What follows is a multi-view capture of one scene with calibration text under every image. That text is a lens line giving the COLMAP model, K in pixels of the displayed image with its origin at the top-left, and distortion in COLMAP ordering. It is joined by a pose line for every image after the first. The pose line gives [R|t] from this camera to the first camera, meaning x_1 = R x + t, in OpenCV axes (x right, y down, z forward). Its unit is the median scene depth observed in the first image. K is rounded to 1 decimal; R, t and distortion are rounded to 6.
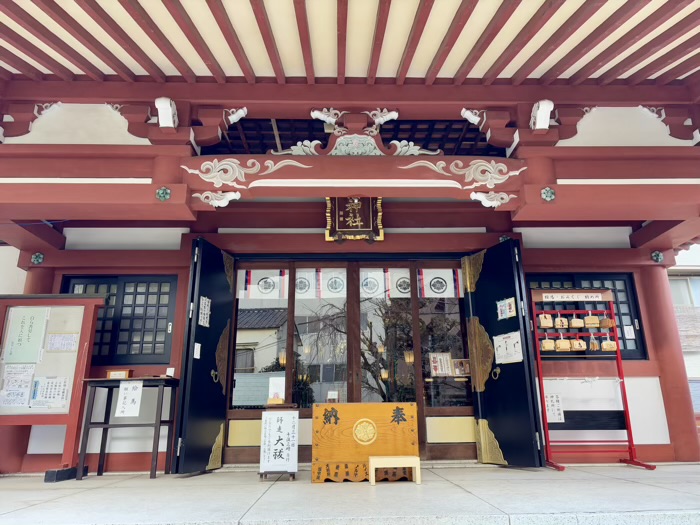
lens RADIAL K [[517.5, 0, 358.2], [0, 517.5, 273.4], [0, 0, 1]] dist [0.008197, -0.000433]
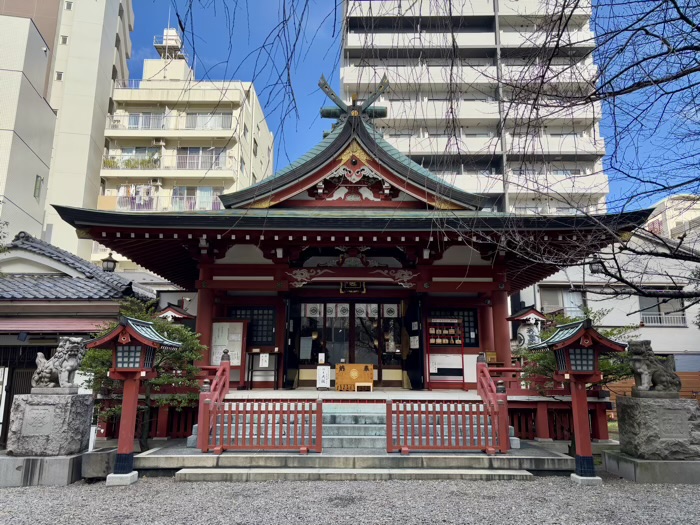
lens RADIAL K [[533.7, 0, 350.0], [0, 533.7, 262.5], [0, 0, 1]] dist [0.030635, -0.005120]
pose [[0.999351, 0.013170, -0.033527, 0.062296], [-0.010612, 0.997100, 0.075364, -0.403449], [0.034422, -0.074960, 0.996592, -1.440958]]
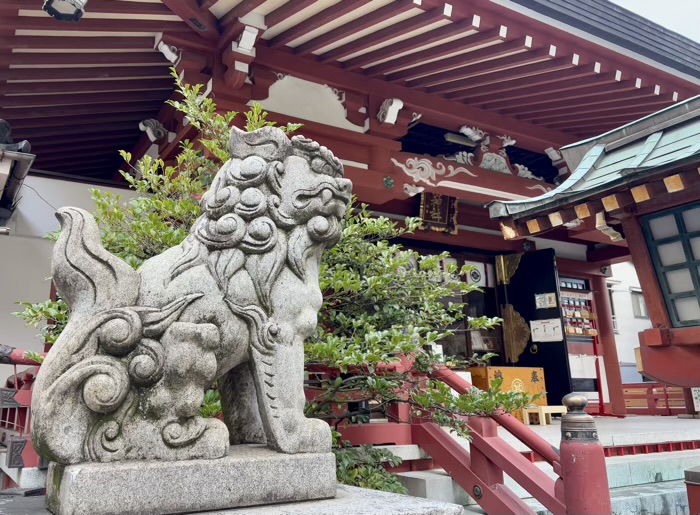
lens RADIAL K [[609.7, 0, 274.6], [0, 609.7, 257.2], [0, 0, 1]] dist [-0.007406, -0.004281]
pose [[0.902665, 0.104793, 0.417391, -0.980148], [-0.123021, 0.992260, 0.016925, 0.016495], [-0.412386, -0.066626, 0.908570, -0.114007]]
